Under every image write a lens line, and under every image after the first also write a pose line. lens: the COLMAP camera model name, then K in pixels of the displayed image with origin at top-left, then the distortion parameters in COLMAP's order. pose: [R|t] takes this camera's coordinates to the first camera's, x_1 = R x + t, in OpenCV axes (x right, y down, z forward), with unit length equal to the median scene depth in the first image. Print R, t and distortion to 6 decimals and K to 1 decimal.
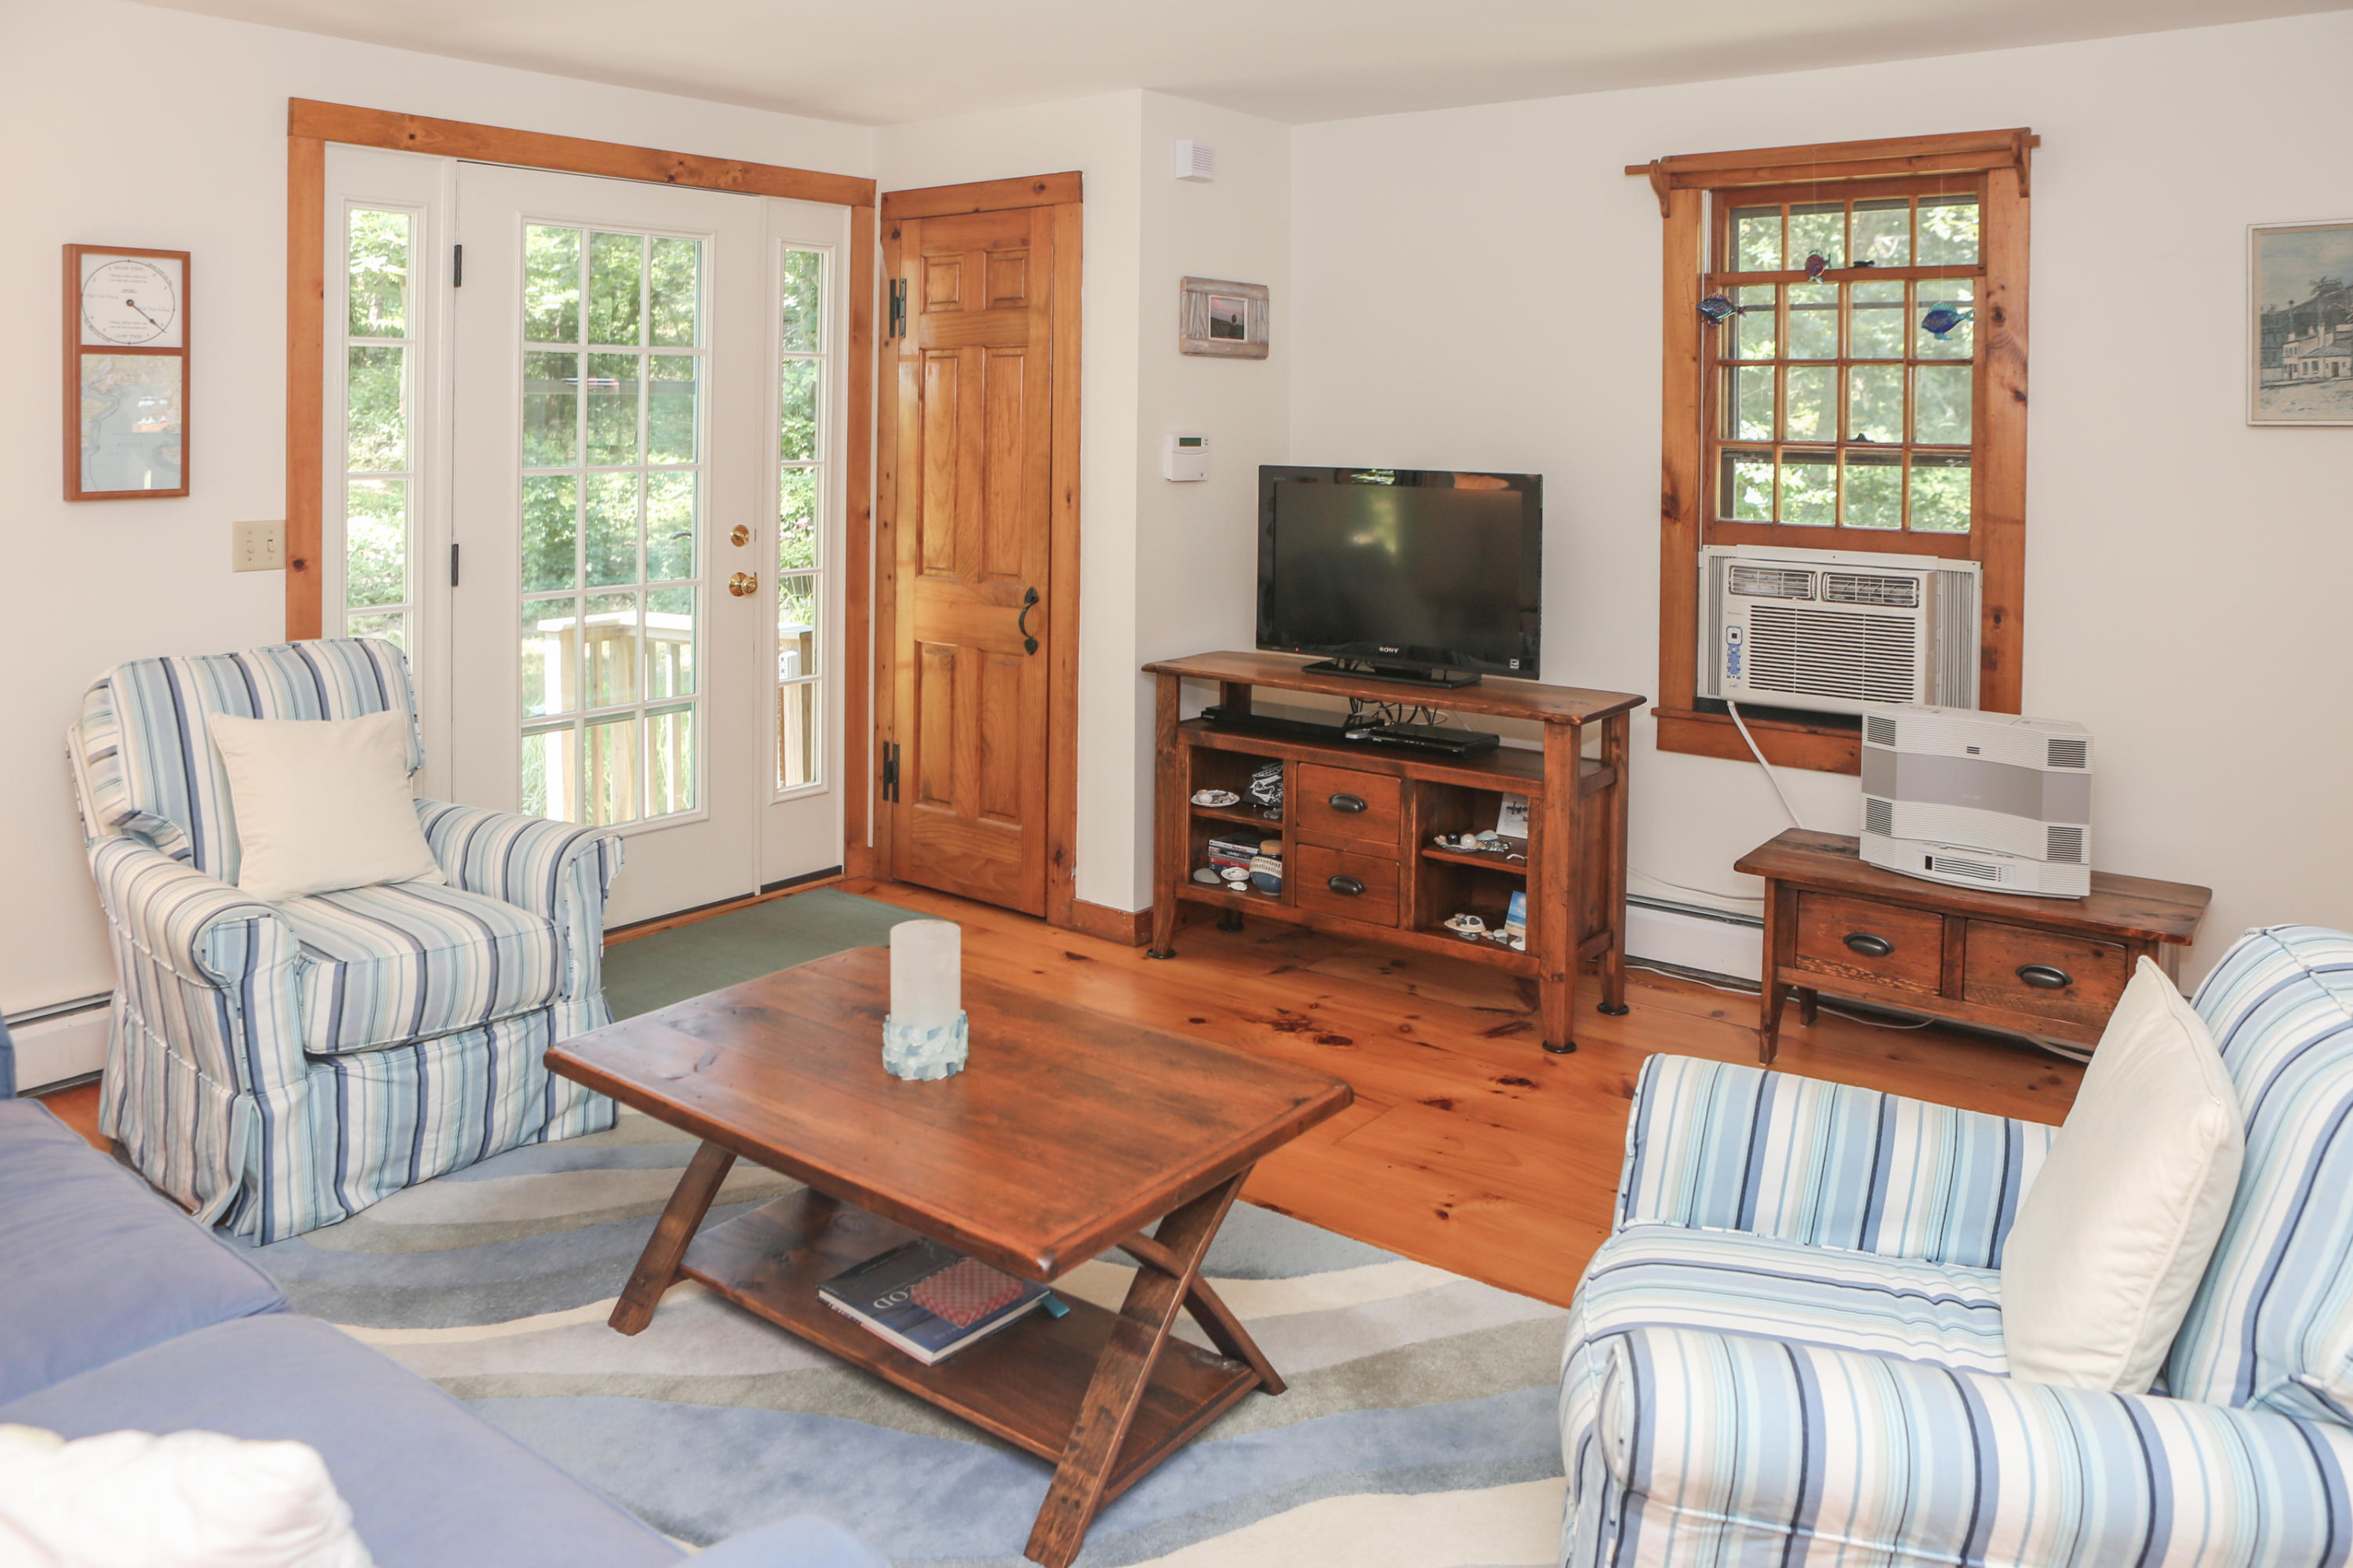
lens RADIAL K [[1688.2, 0, 1176.5], [0, 1688.2, 784.0], [0, 0, 1]] dist [-0.108654, 0.071291]
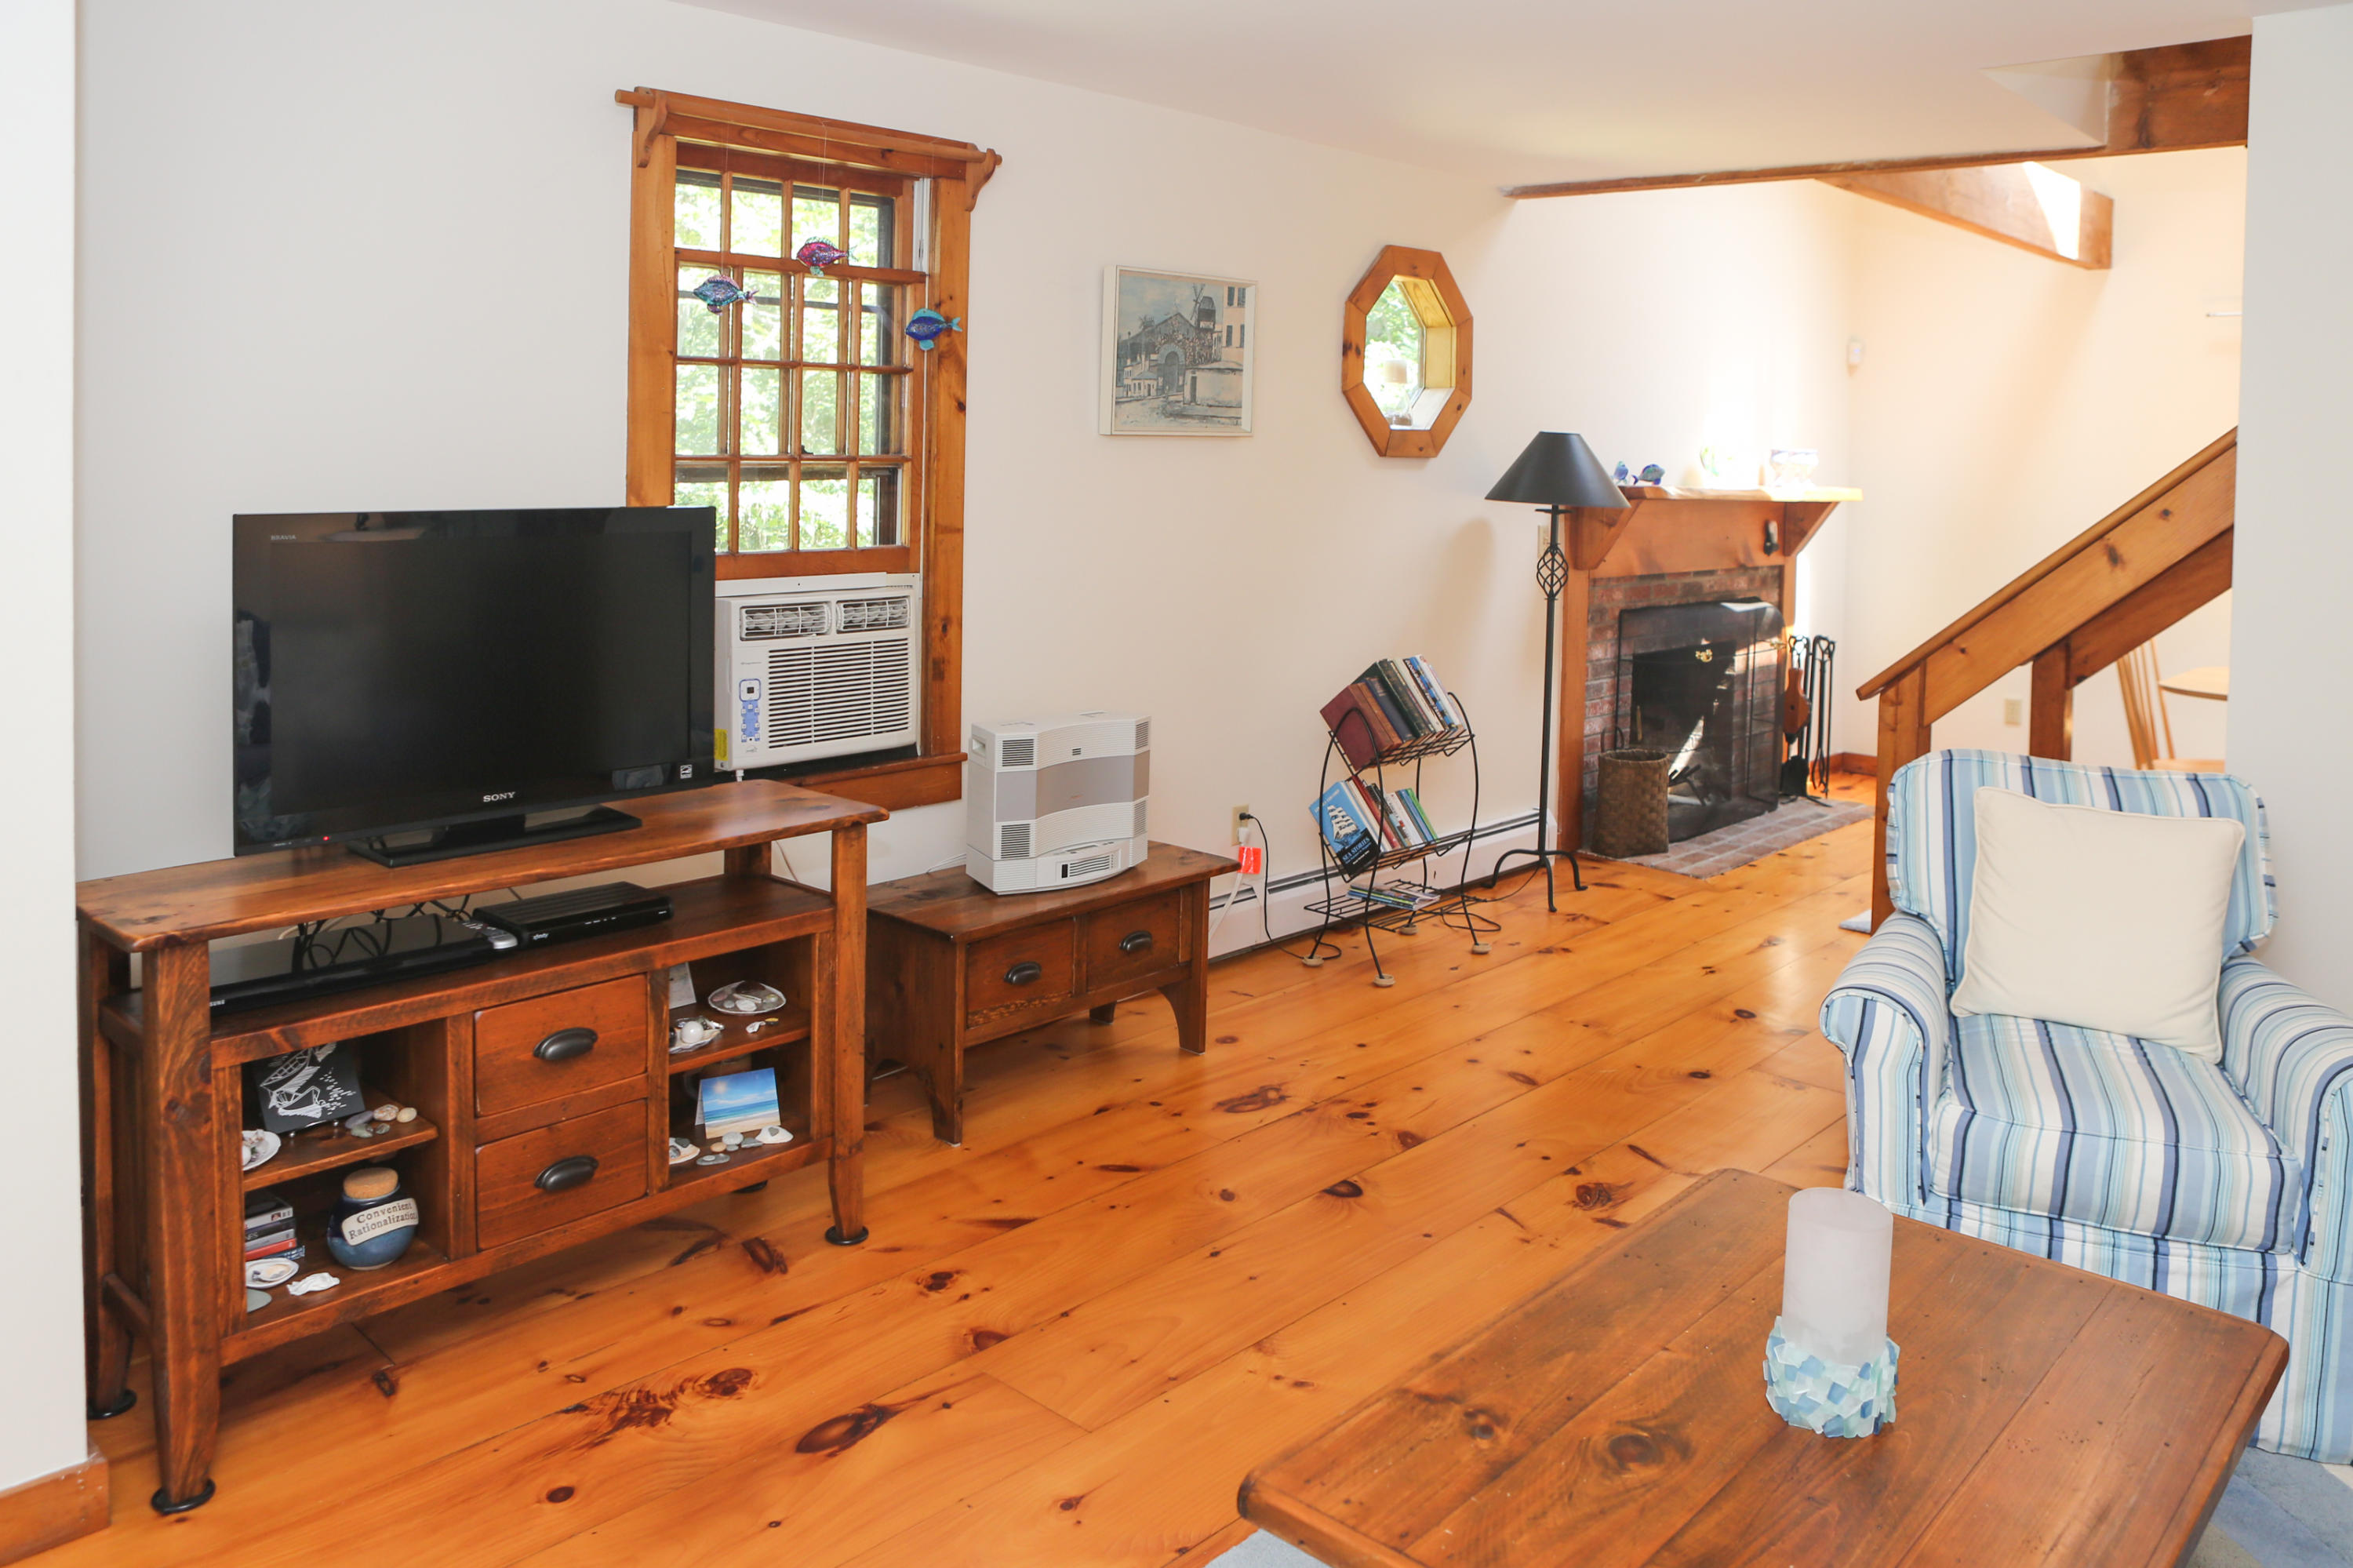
lens RADIAL K [[1835.3, 0, 1176.2], [0, 1835.3, 684.1], [0, 0, 1]] dist [-0.010156, -0.001252]
pose [[0.083443, -0.141430, 0.986425, -0.606767], [0.186846, 0.974542, 0.123921, -0.183206], [-0.978839, 0.173969, 0.107744, 0.769573]]
